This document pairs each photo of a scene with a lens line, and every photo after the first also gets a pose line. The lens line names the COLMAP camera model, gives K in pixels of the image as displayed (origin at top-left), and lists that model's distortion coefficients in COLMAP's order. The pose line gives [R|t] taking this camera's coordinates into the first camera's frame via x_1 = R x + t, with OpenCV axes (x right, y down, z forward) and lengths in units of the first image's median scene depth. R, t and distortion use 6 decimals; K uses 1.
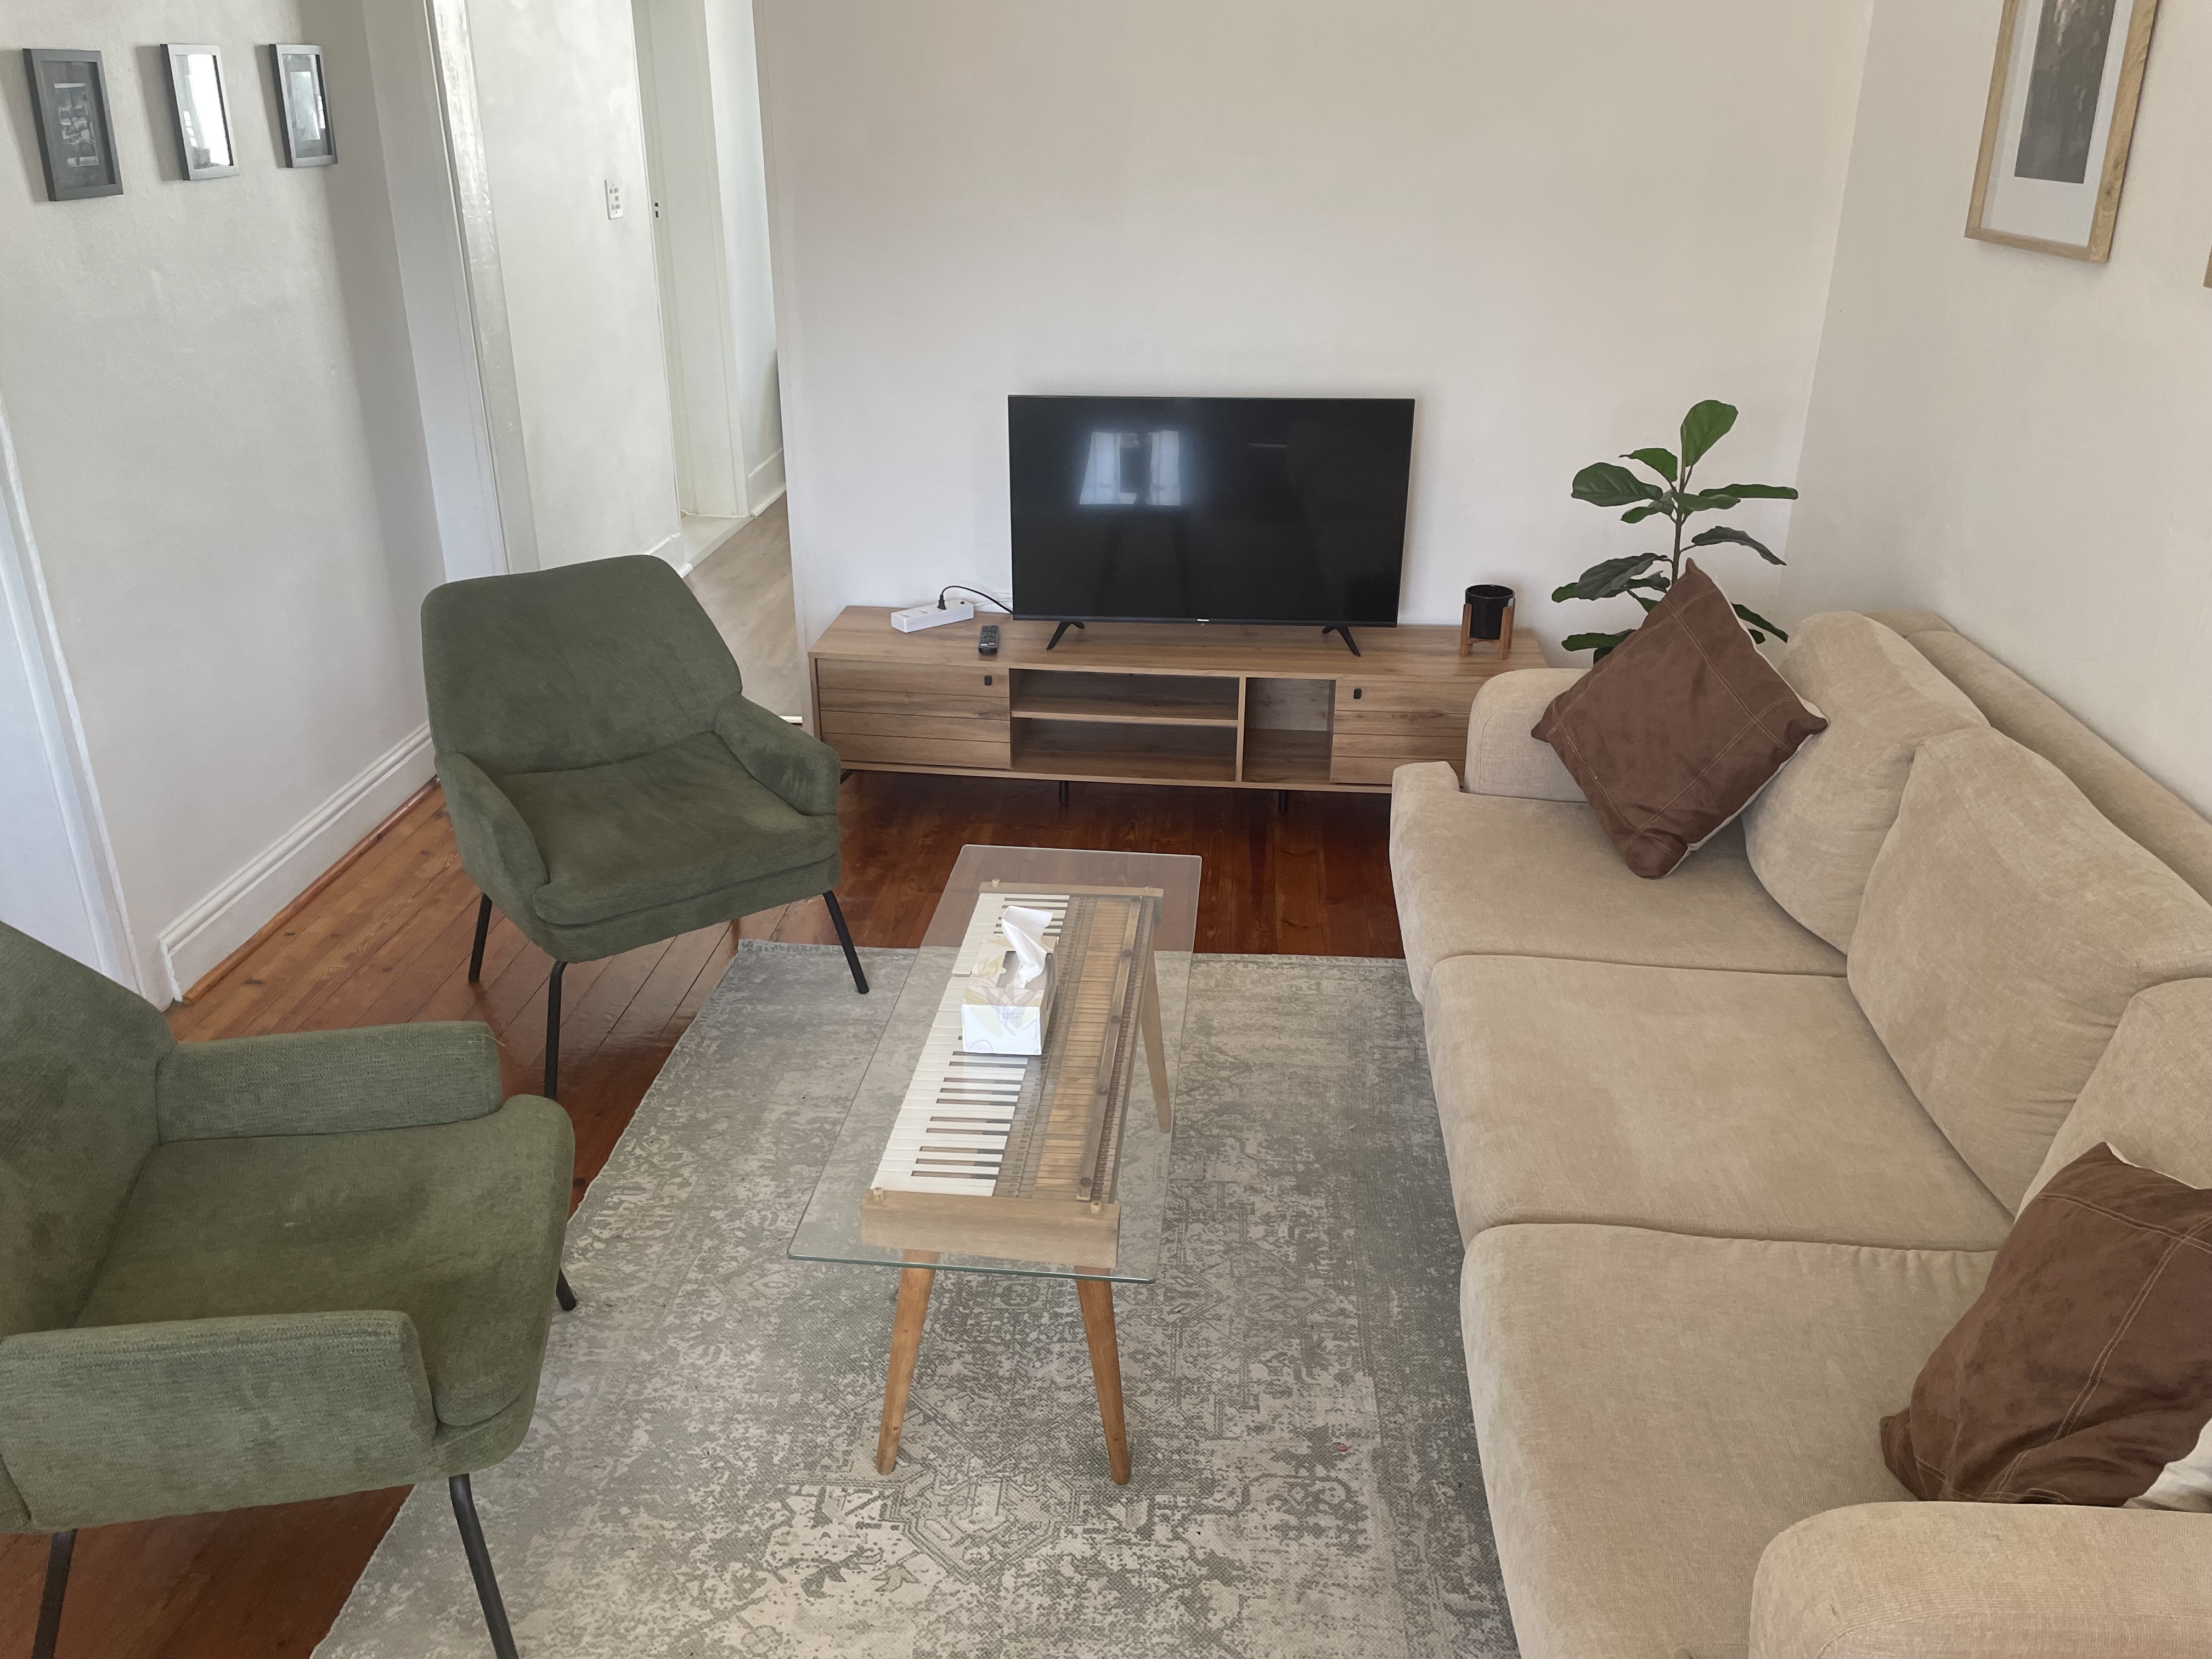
lens RADIAL K [[1721.6, 0, 1119.8], [0, 1721.6, 818.7], [0, 0, 1]] dist [0.049582, -0.056249]
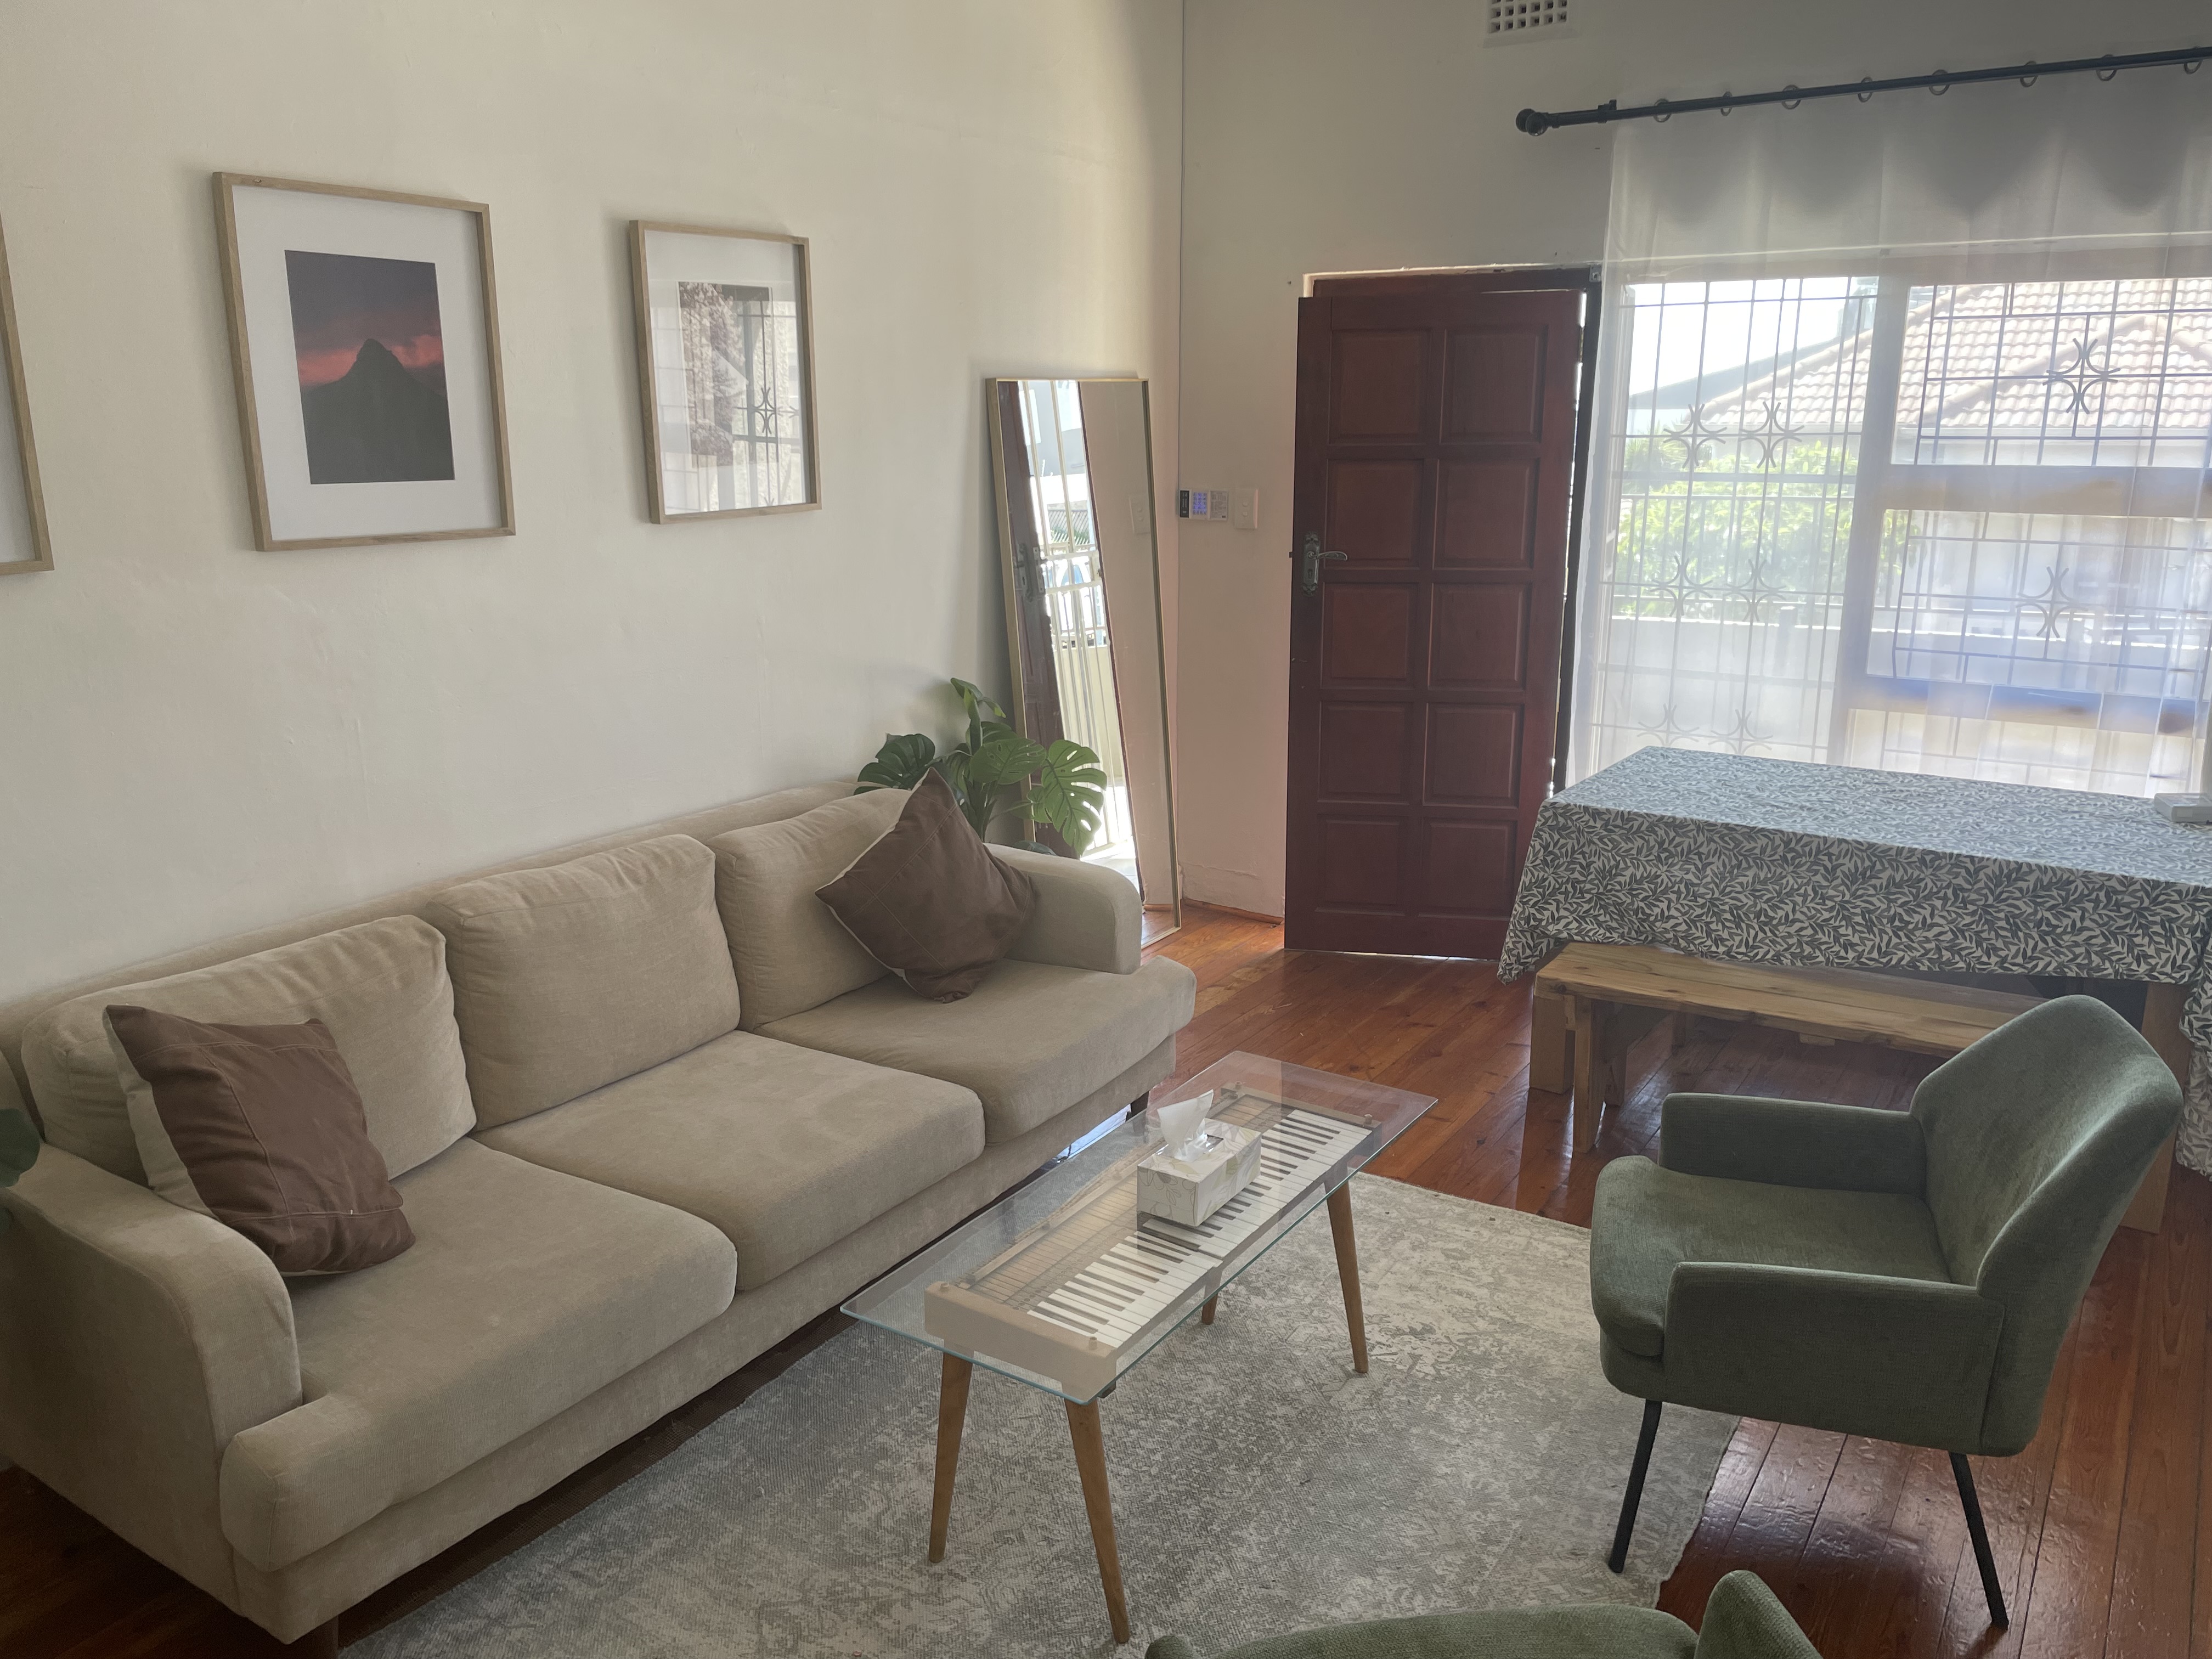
lens RADIAL K [[1721.6, 0, 1112.6], [0, 1721.6, 835.0], [0, 0, 1]] dist [0.049582, -0.056249]
pose [[-0.887712, -0.115116, 0.445775, -0.399337], [0.174531, 0.811826, 0.557205, -0.582366], [-0.426035, 0.572440, -0.700576, 1.381065]]
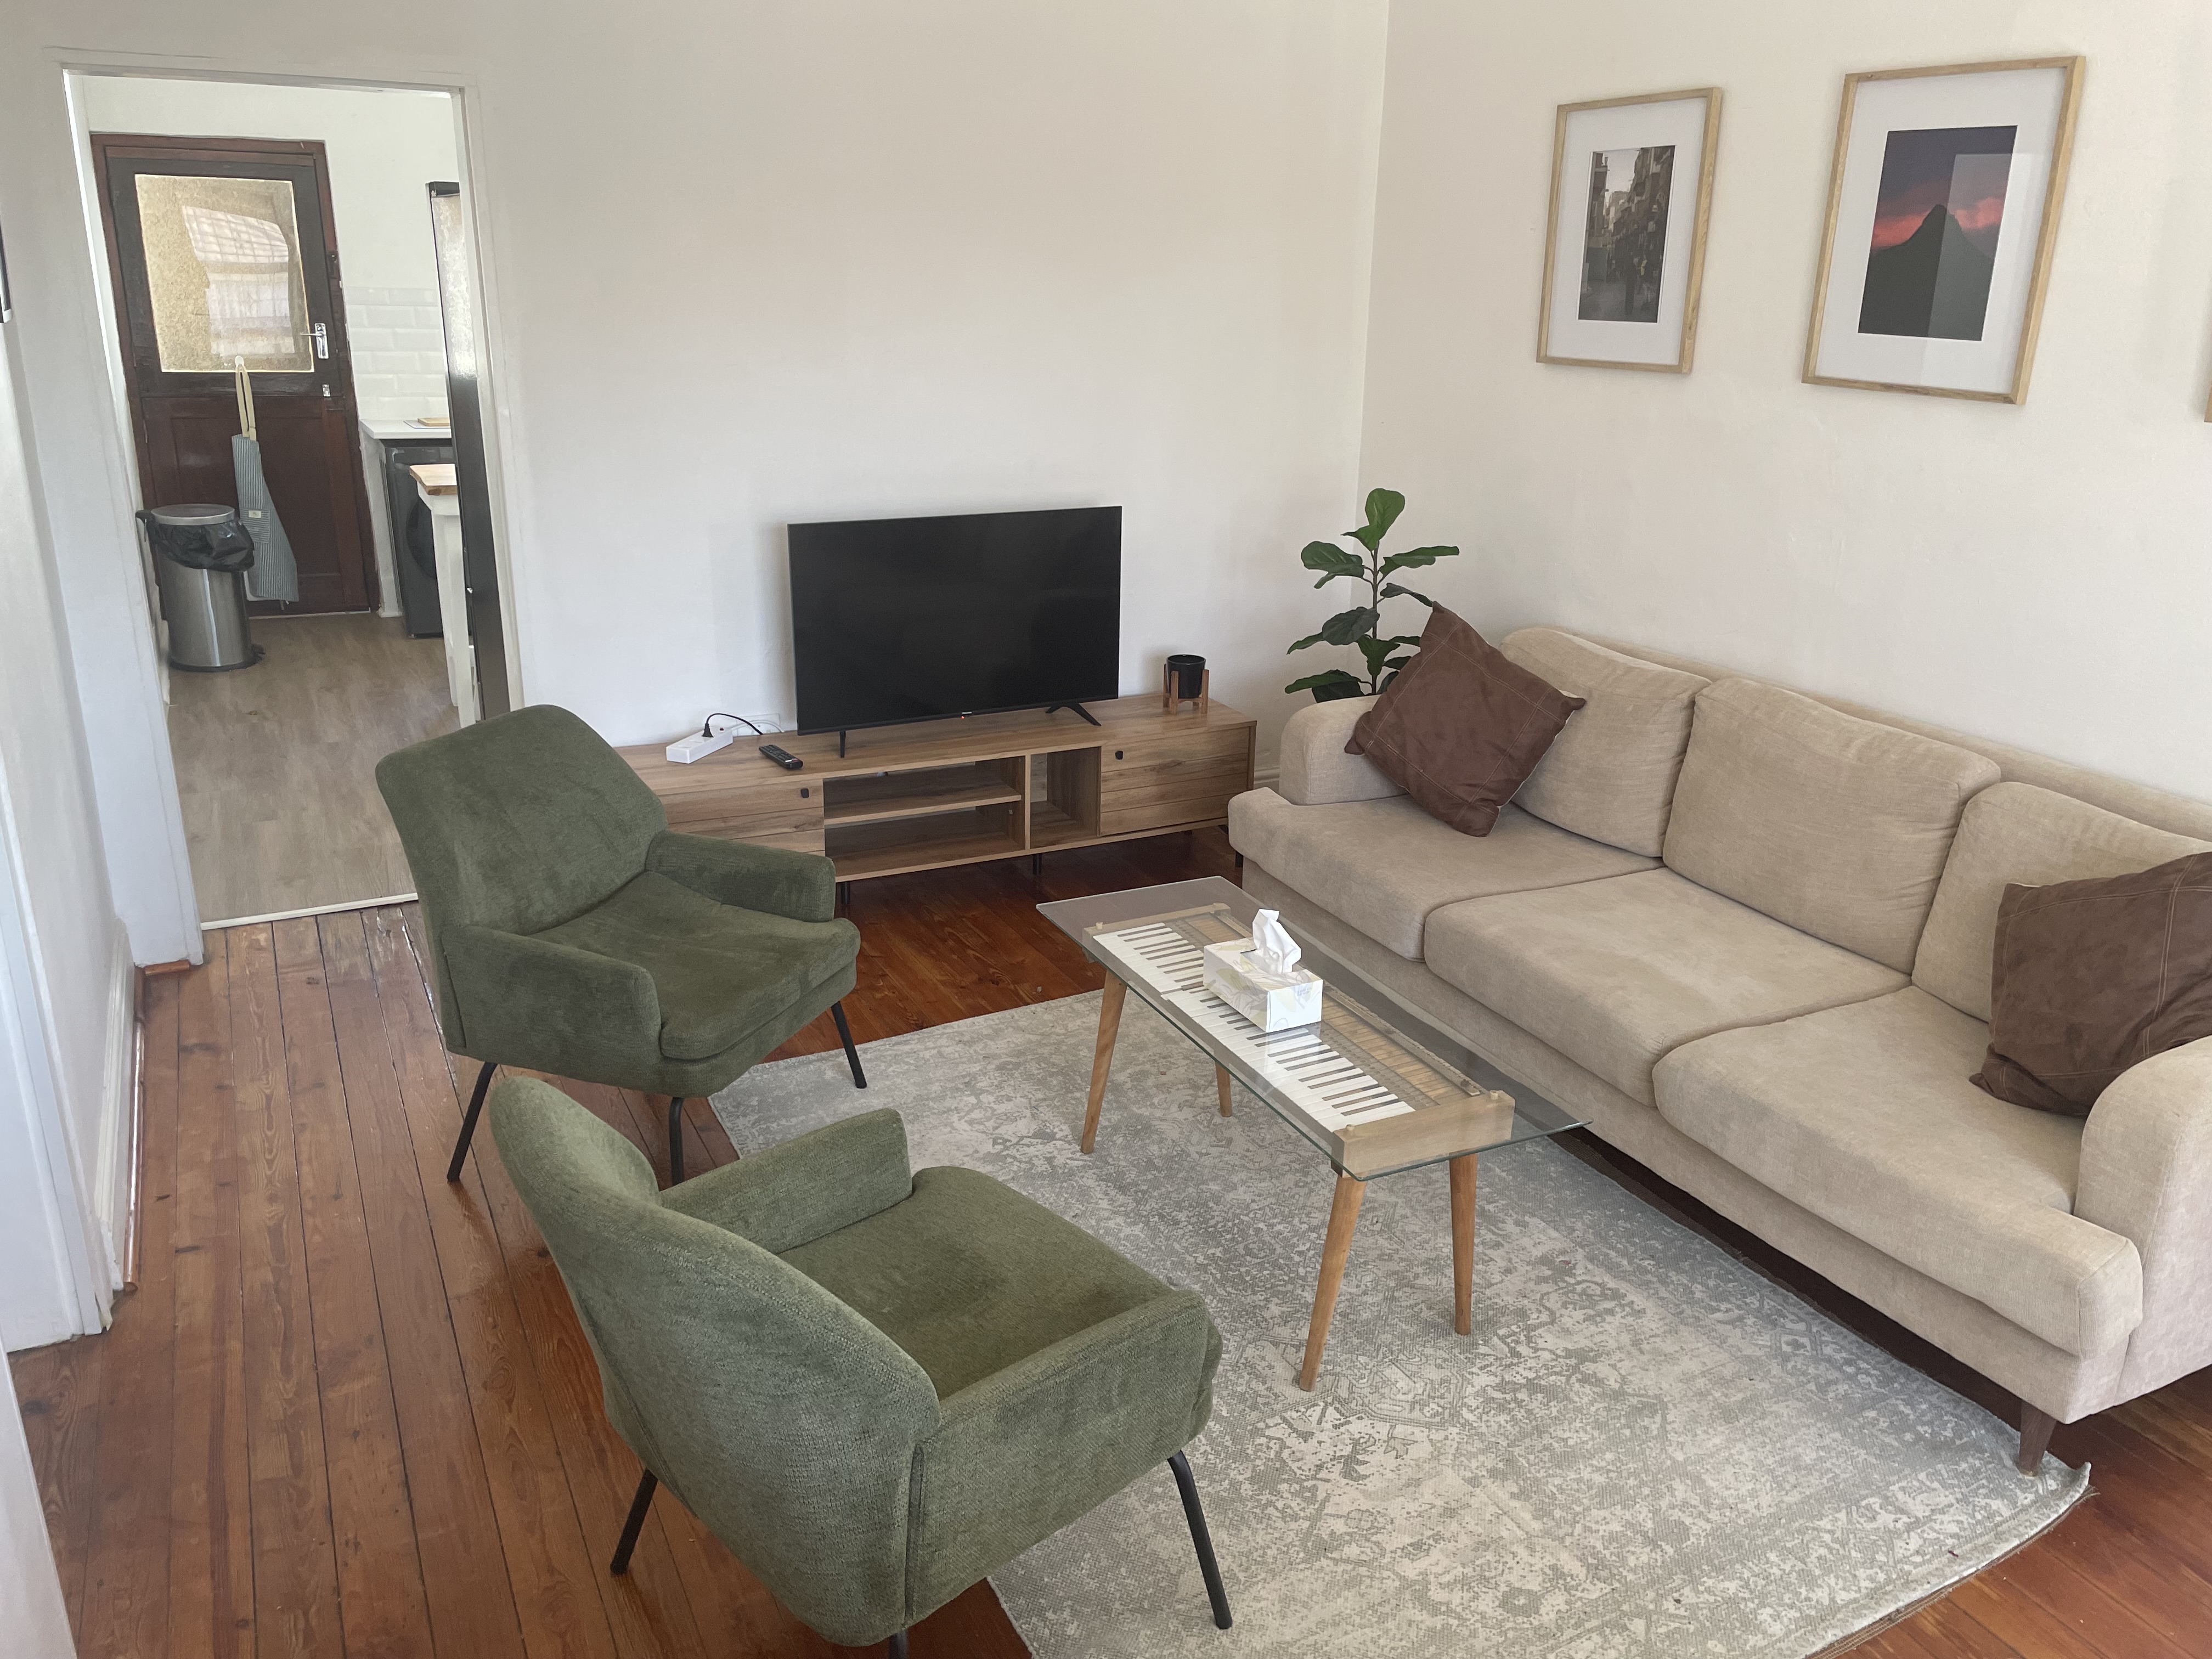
lens RADIAL K [[1721.6, 0, 1155.0], [0, 1721.6, 826.8], [0, 0, 1]] dist [0.049582, -0.056249]
pose [[0.834625, -0.159473, 0.527228, -0.600210], [0.198591, 0.979917, -0.017978, 0.001046], [-0.513773, 0.119708, 0.849534, 0.005162]]
